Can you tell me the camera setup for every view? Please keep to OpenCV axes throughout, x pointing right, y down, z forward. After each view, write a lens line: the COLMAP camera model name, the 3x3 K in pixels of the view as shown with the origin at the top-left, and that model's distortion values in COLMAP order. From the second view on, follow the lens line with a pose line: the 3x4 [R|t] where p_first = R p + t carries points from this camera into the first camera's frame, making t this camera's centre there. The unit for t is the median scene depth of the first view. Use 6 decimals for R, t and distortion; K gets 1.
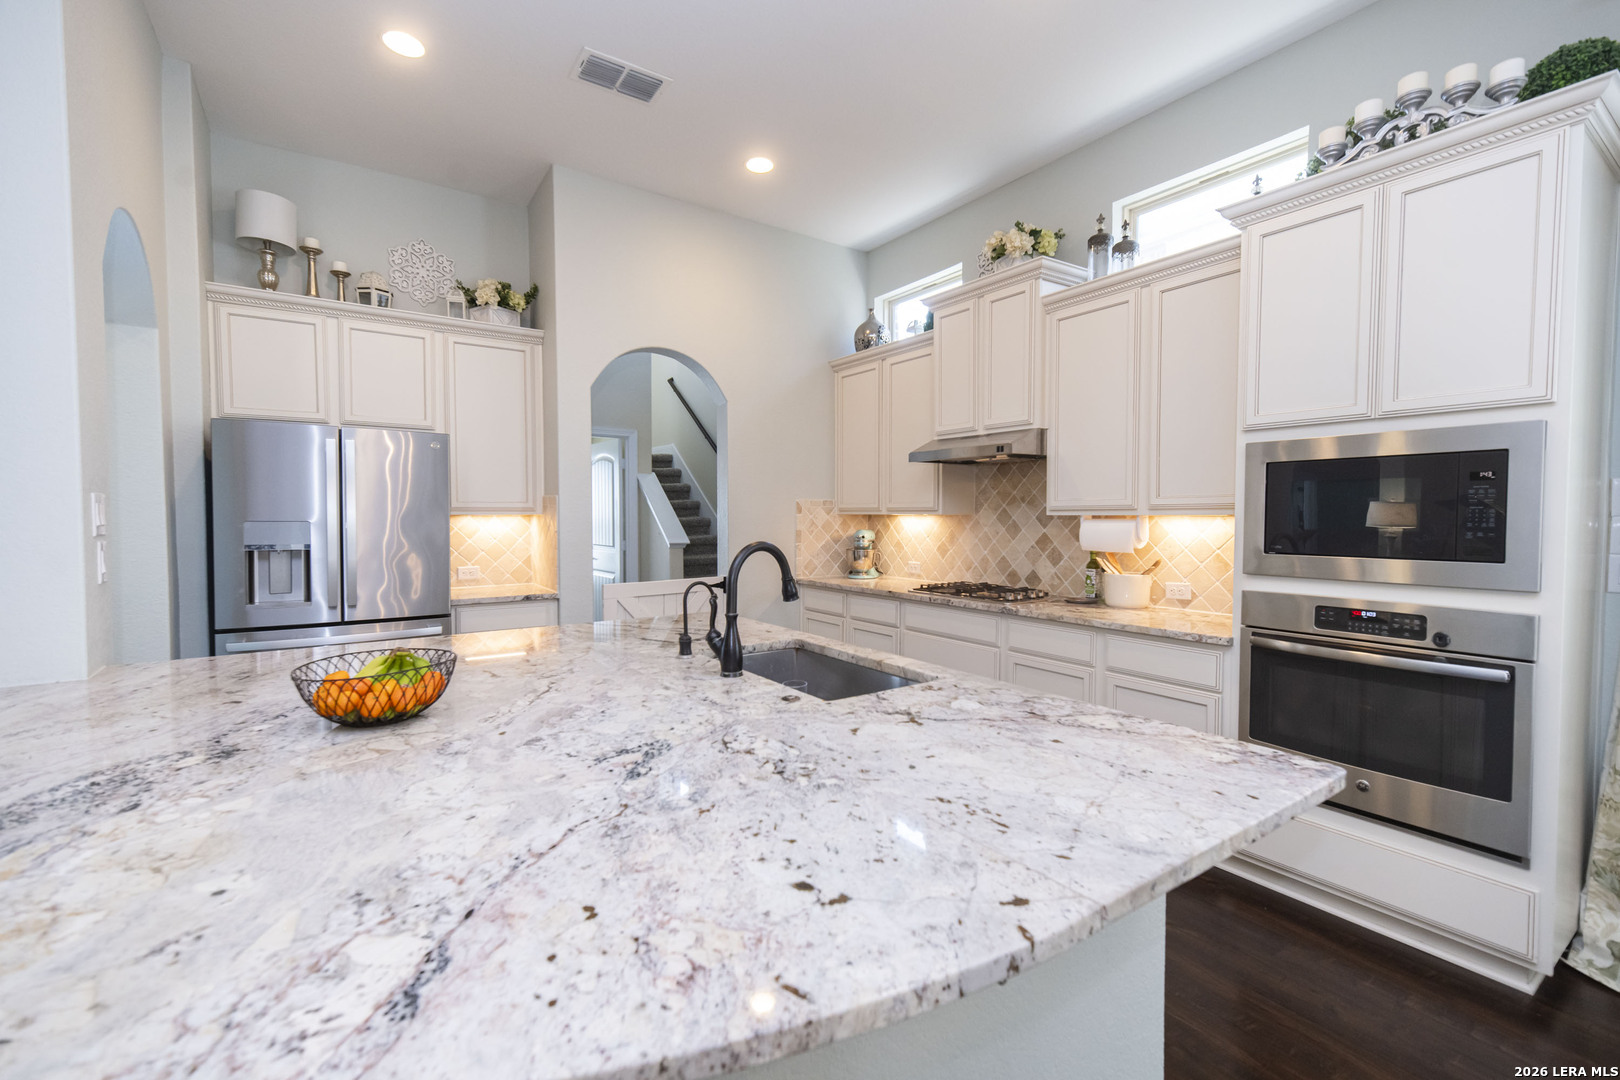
lens RADIAL K [[700.5, 0, 819.9], [0, 700.5, 540.0], [0, 0, 1]] dist [0.009109, 0.000400]
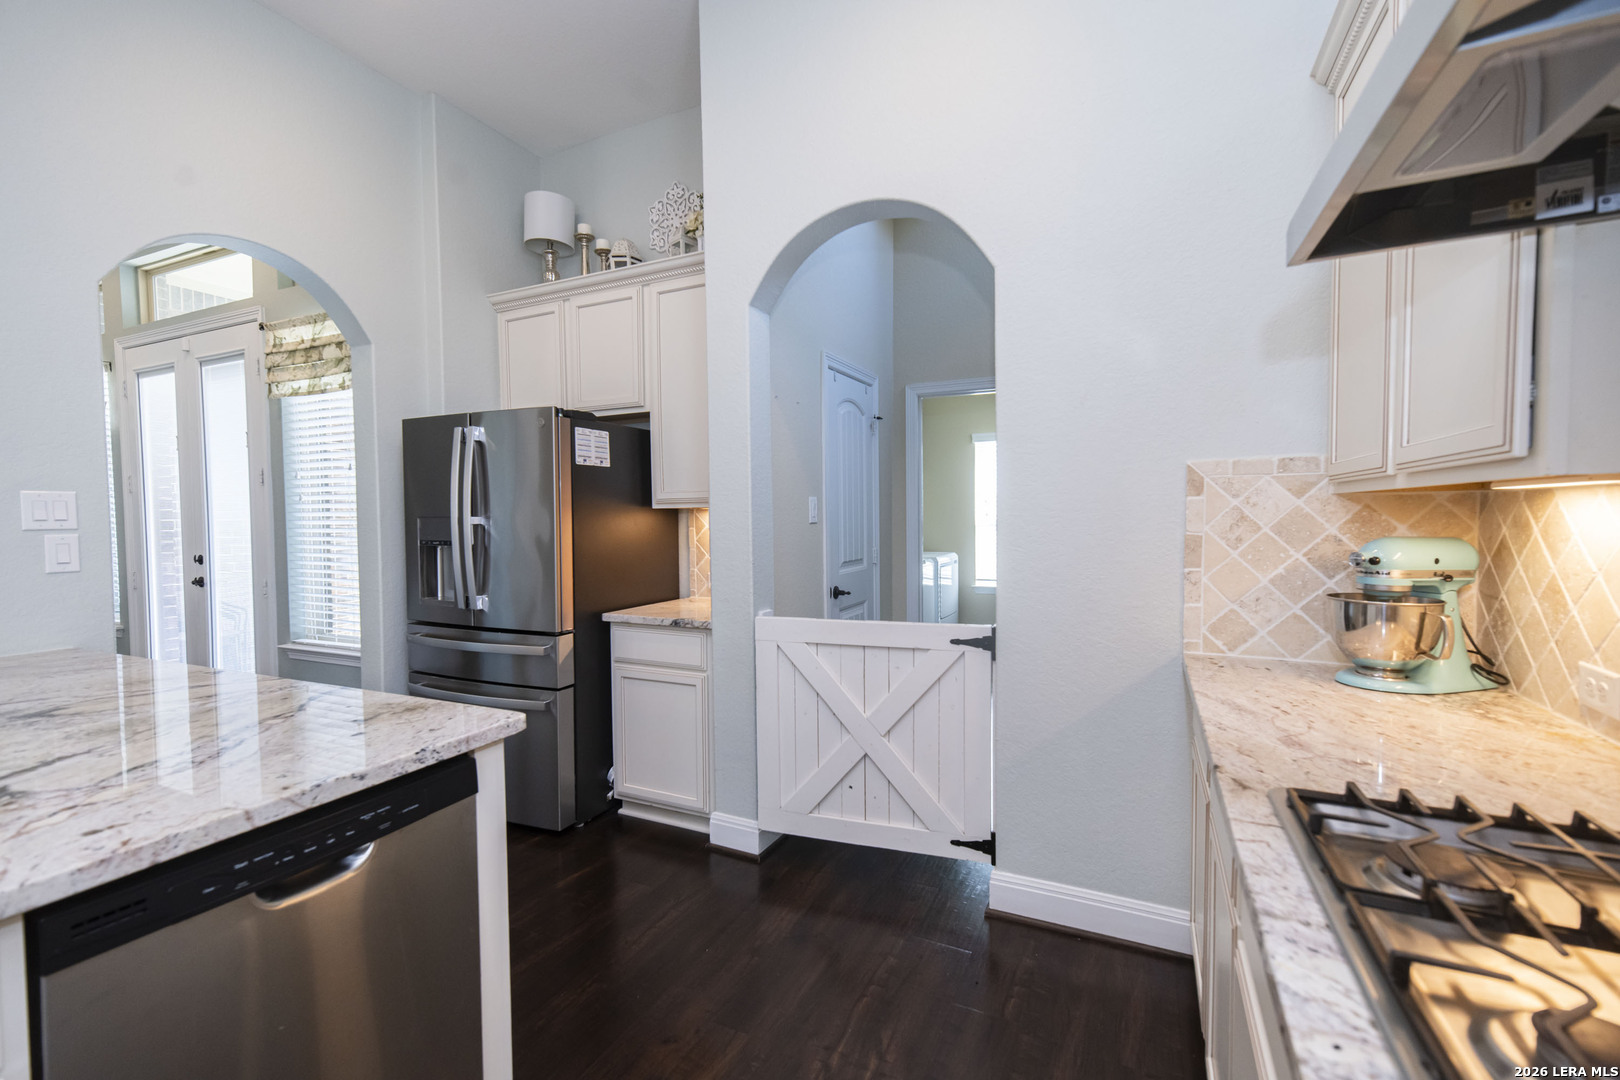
lens RADIAL K [[700.5, 0, 810.6], [0, 700.5, 543.9], [0, 0, 1]] dist [0.009109, 0.000400]
pose [[0.494790, 0.030289, -0.868485, 0.214552], [-0.022303, 0.999506, 0.022152, -0.013631], [0.868727, 0.008409, 0.495221, 0.603131]]
